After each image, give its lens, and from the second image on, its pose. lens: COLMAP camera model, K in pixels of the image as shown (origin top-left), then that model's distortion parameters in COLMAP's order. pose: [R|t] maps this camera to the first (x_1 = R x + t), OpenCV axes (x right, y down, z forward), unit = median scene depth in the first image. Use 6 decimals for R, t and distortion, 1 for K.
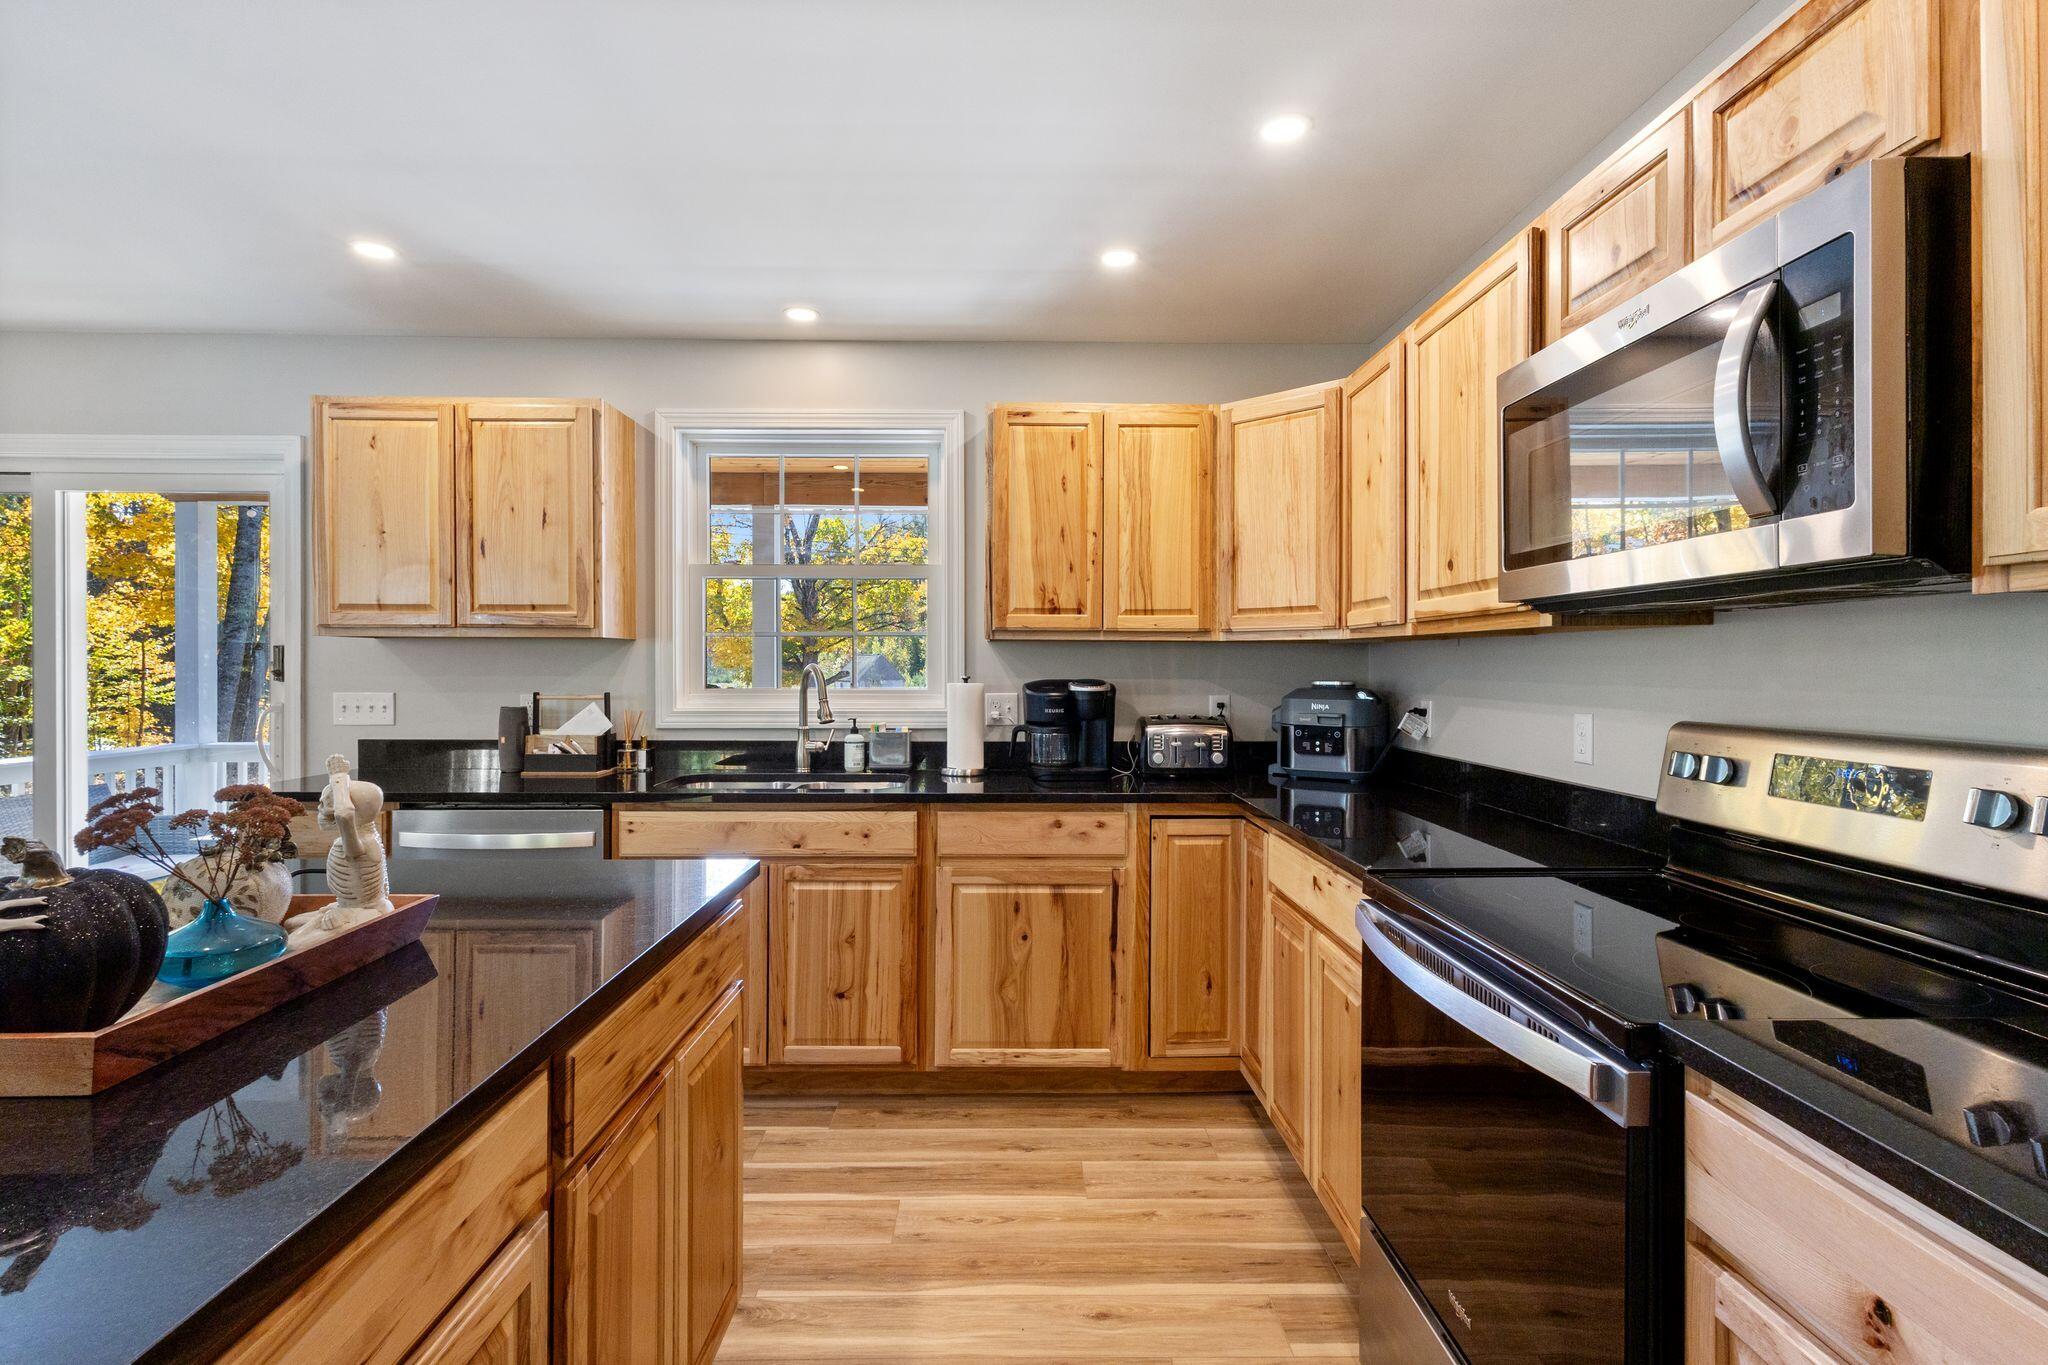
lens RADIAL K [[957.4, 0, 1028.2], [0, 957.4, 673.8], [0, 0, 1]] dist [0.001549, 0.000204]
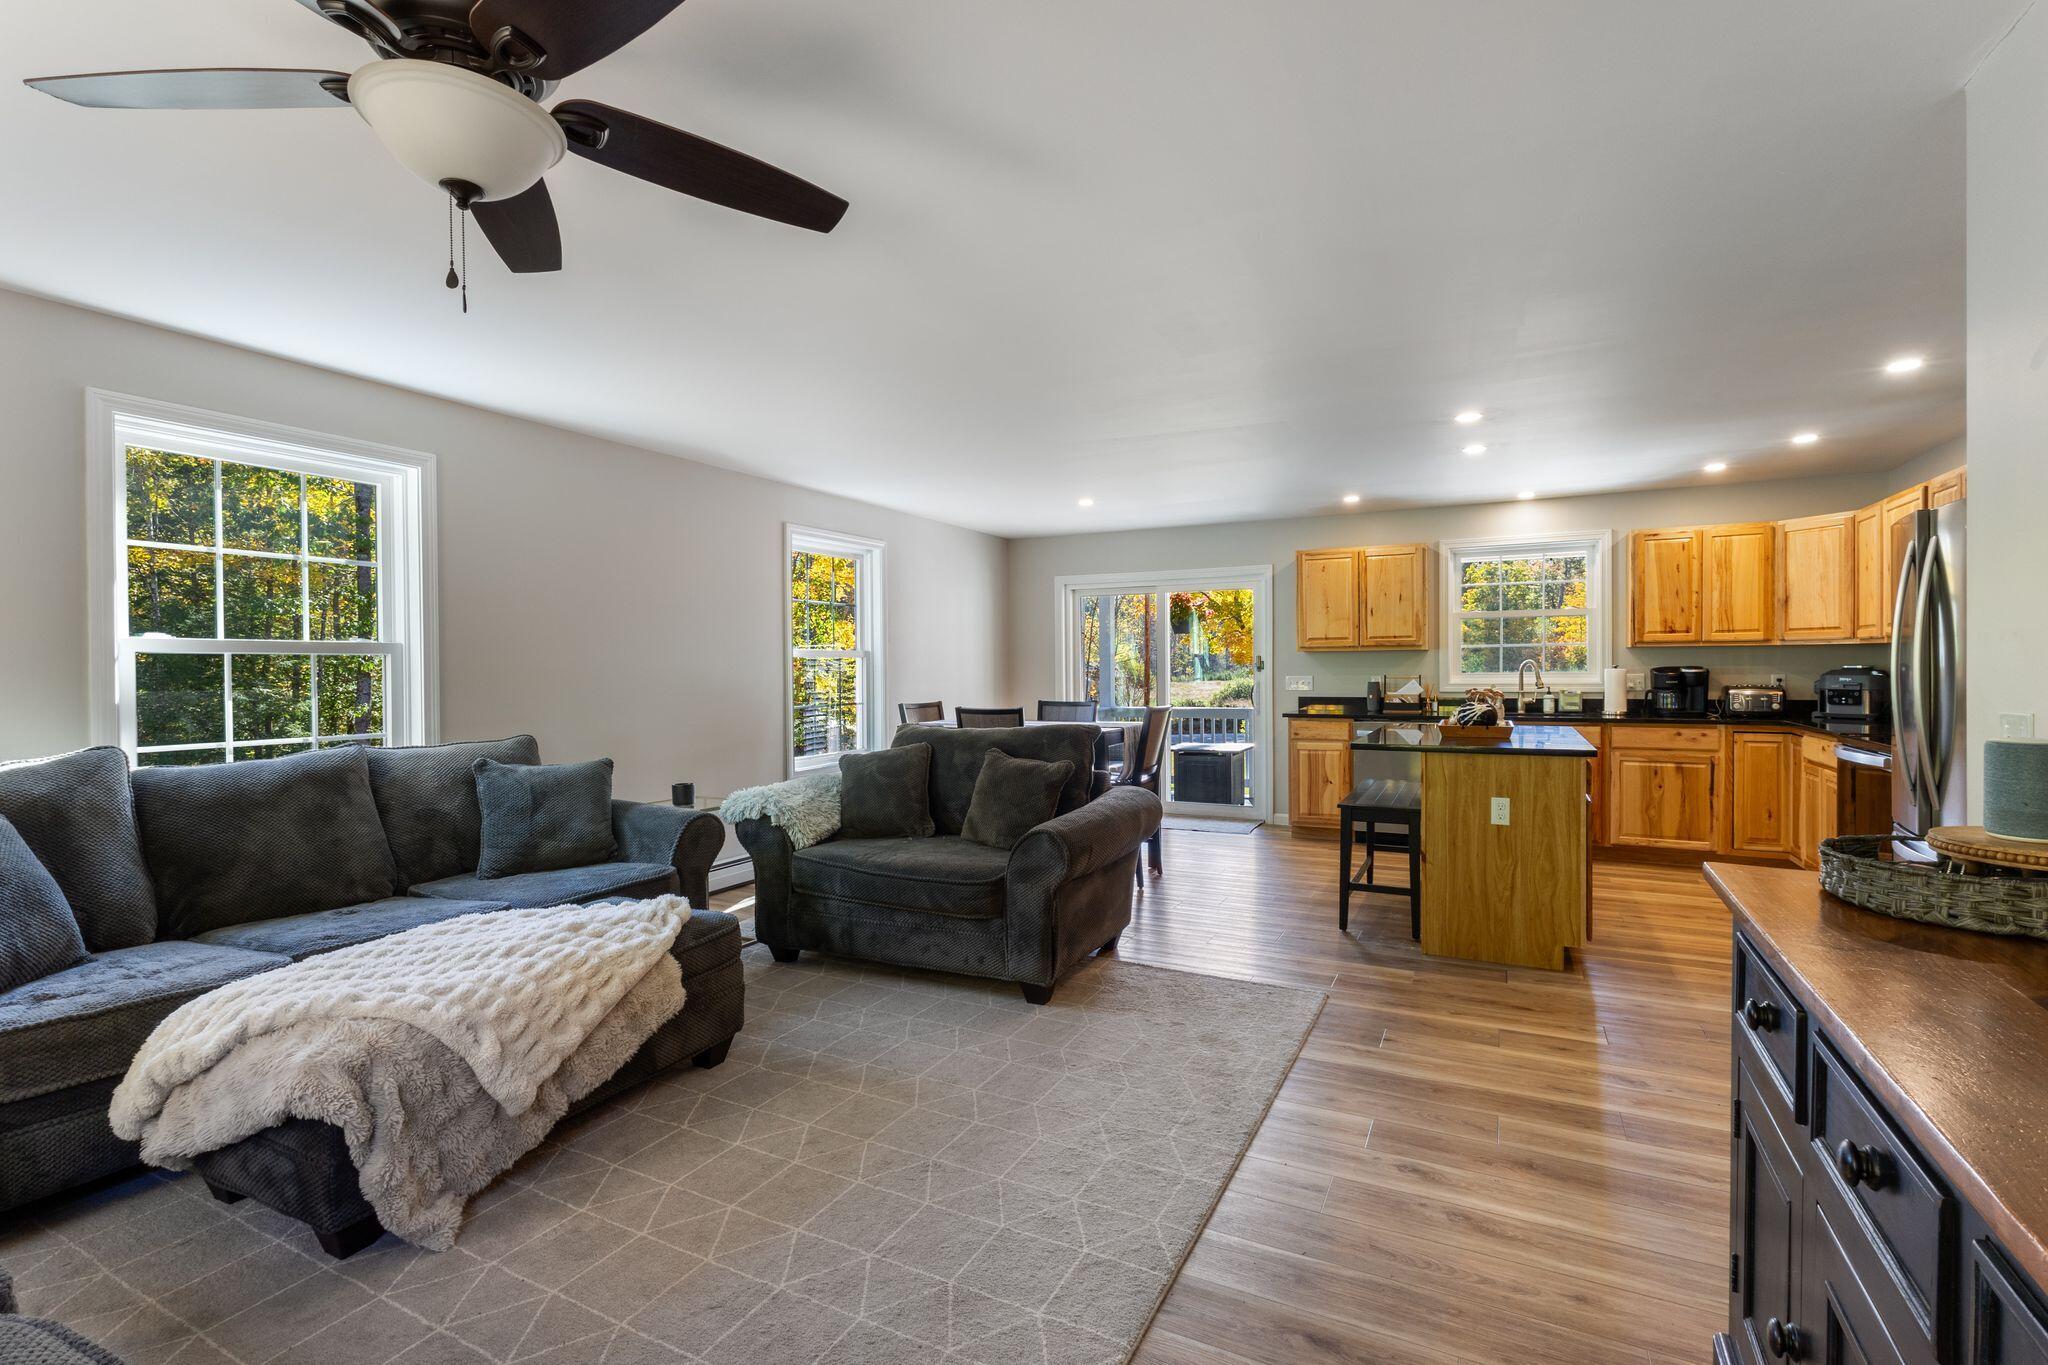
lens RADIAL K [[973.5, 0, 1024.0], [0, 973.5, 682.5], [0, 0, 1]] dist [0.022357, 0.000085]
pose [[0.888022, -0.003225, -0.459790, -0.231718], [0.008005, 0.999932, 0.008446, 0.011691], [0.459731, -0.011181, 0.887988, -1.450886]]
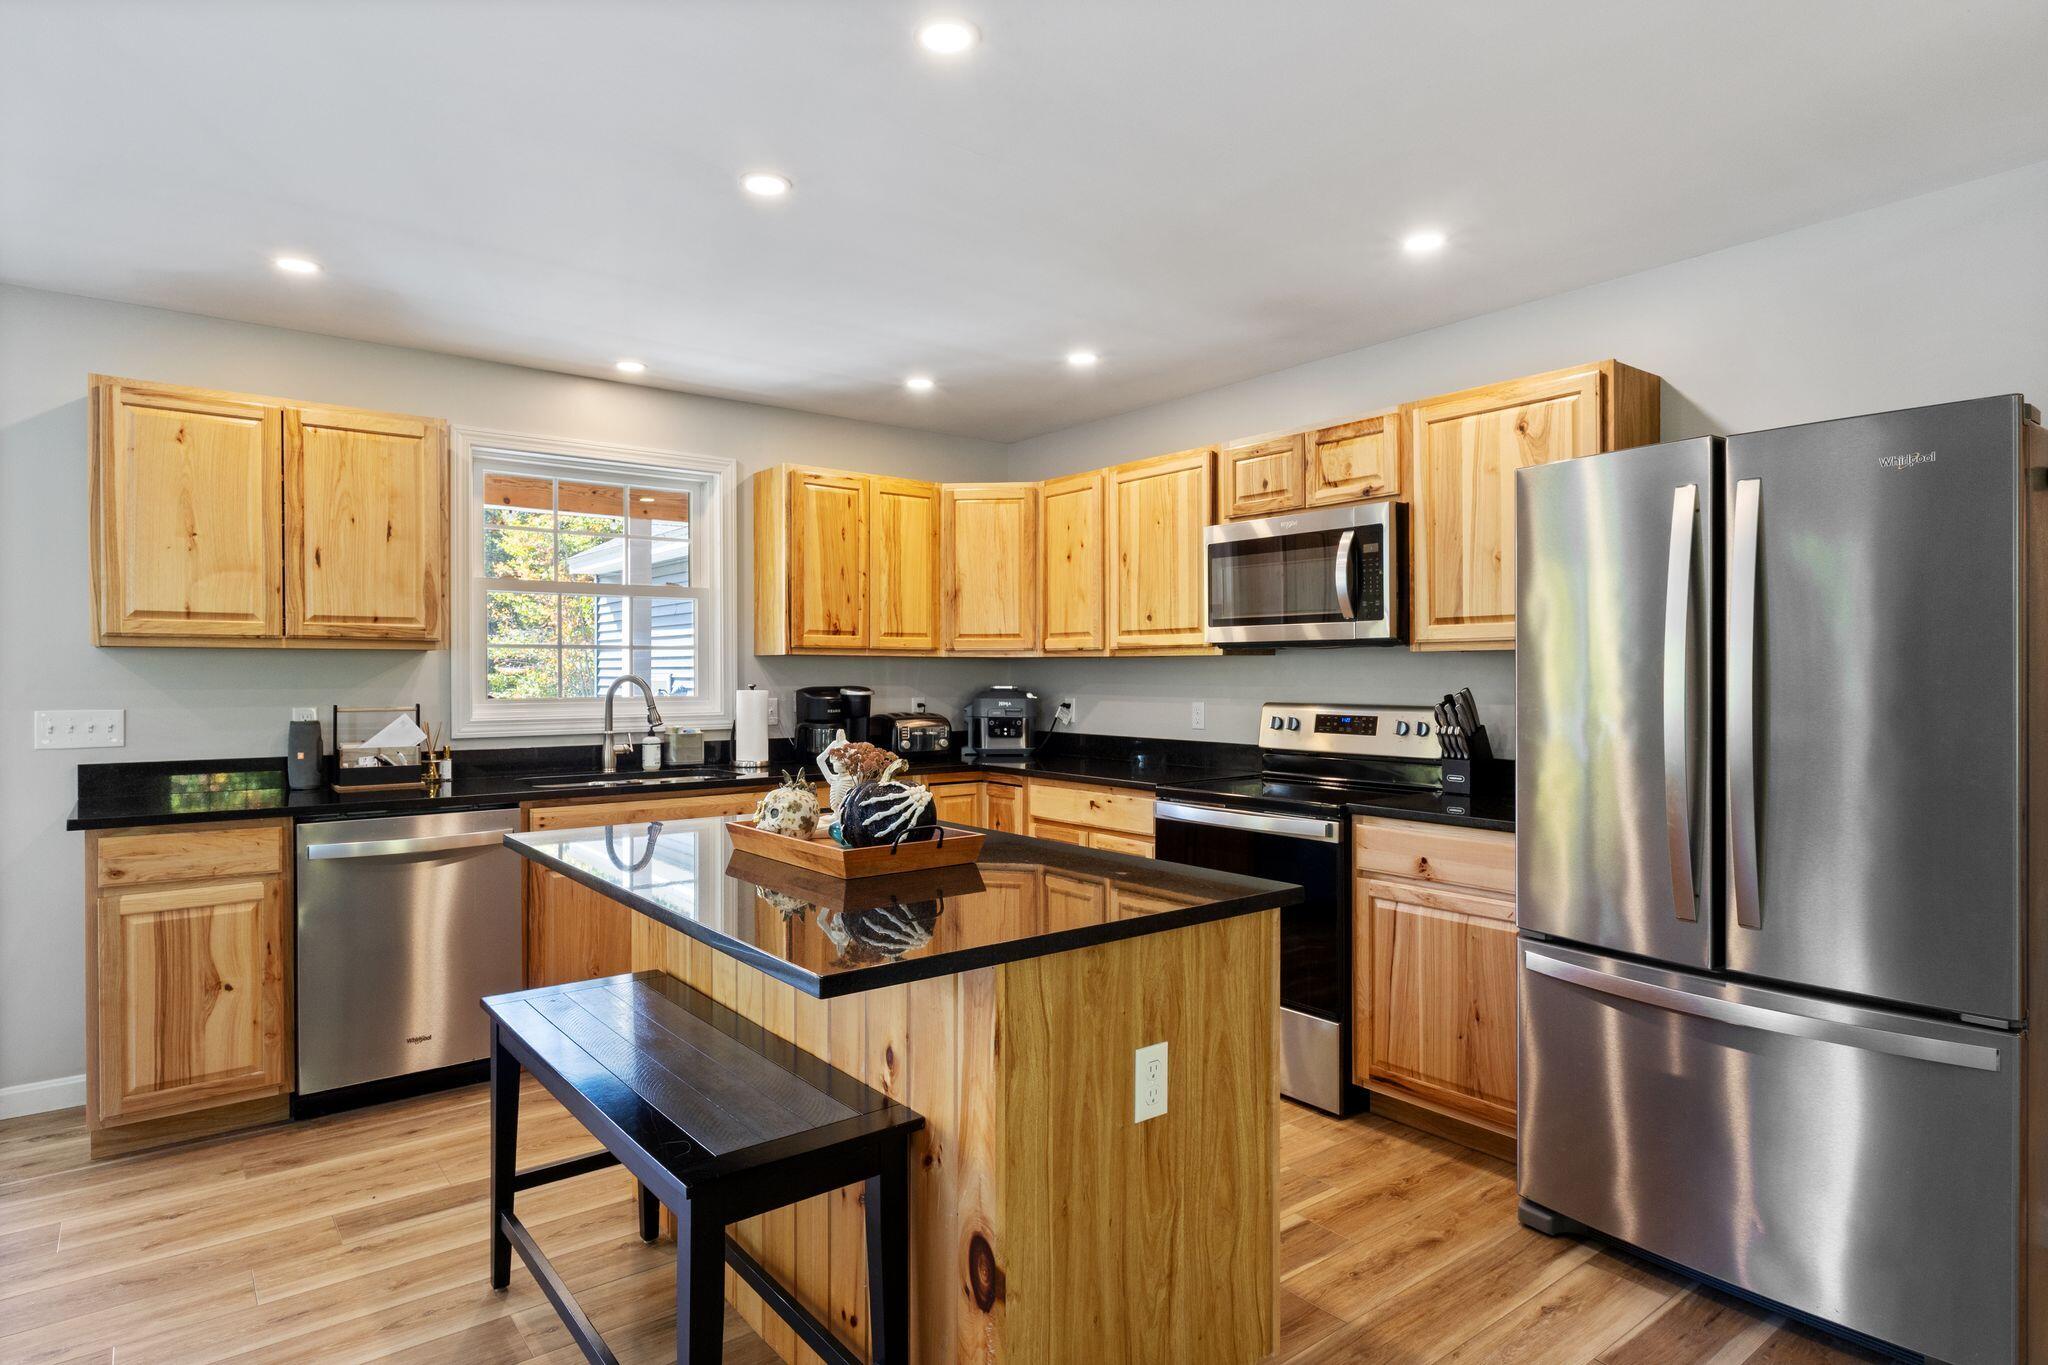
lens RADIAL K [[1116.2, 0, 1024.0], [0, 1116.2, 682.5], [0, 0, 1]] dist [-0.003668, -0.000132]
pose [[0.794560, -0.007622, 0.607138, -0.681062], [0.007205, 0.999969, 0.003124, -0.002215], [-0.607143, 0.001893, 0.794590, -0.336097]]
